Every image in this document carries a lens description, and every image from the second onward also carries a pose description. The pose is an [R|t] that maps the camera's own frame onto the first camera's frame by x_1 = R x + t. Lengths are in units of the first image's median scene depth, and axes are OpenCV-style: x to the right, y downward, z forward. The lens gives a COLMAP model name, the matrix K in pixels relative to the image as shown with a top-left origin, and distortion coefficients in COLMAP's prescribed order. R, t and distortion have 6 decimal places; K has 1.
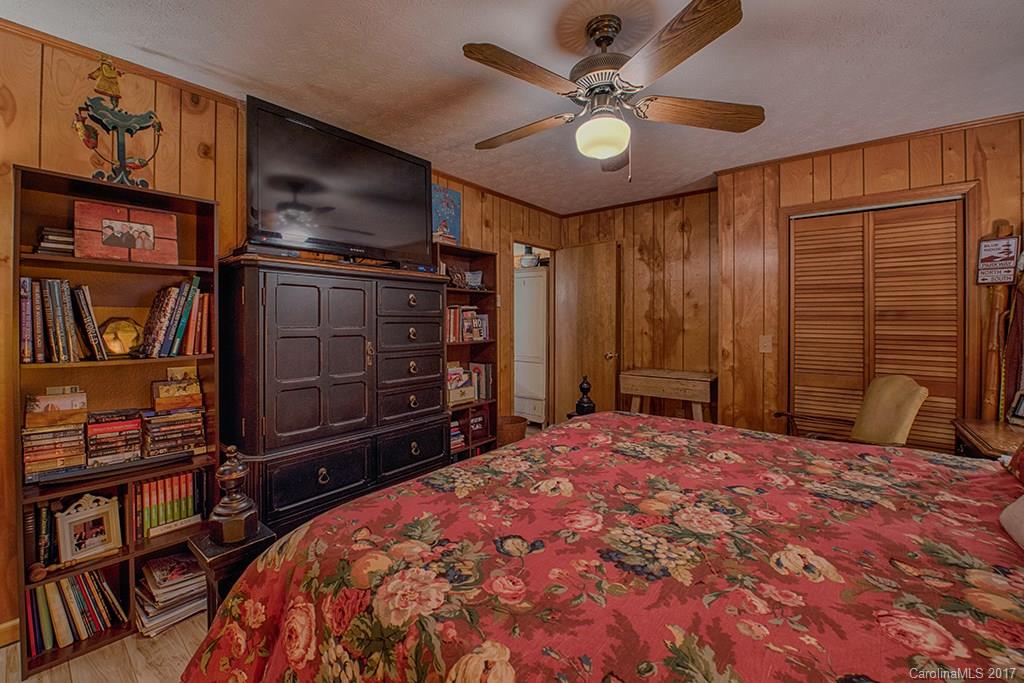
lens RADIAL K [[420.2, 0, 515.3], [0, 420.2, 338.0], [0, 0, 1]] dist [-0.021406, -0.000498]
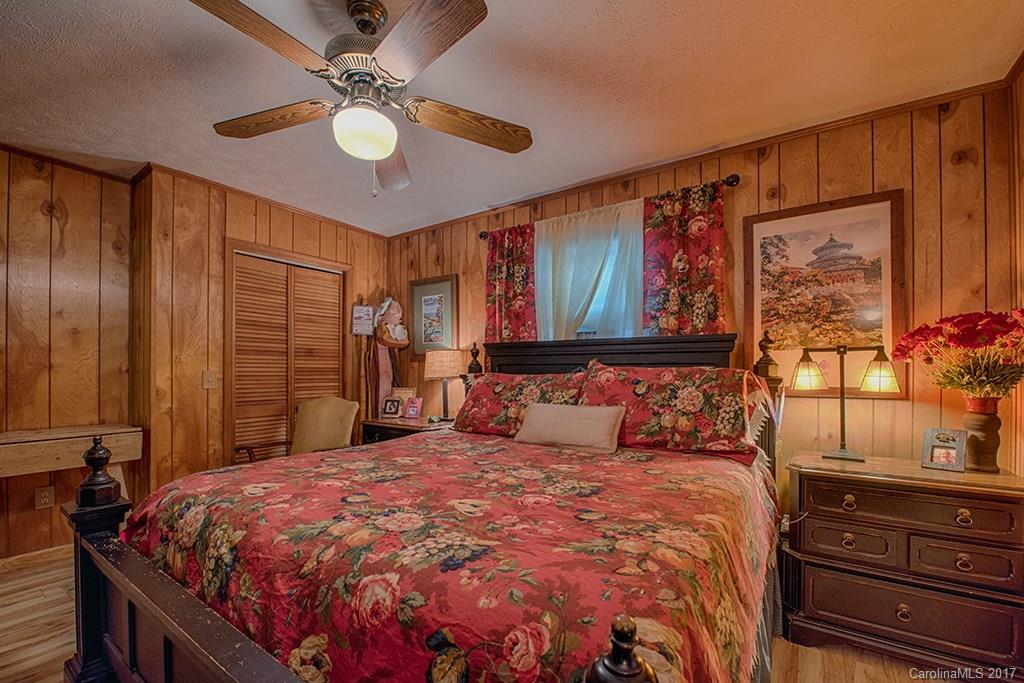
lens RADIAL K [[420.2, 0, 517.7], [0, 420.2, 373.6], [0, 0, 1]] dist [-0.016116, -0.000164]
pose [[-0.090959, -0.012046, 0.995782, -0.487099], [0.038983, 0.999117, 0.015647, 0.019148], [-0.995091, 0.040241, -0.090409, 0.526730]]
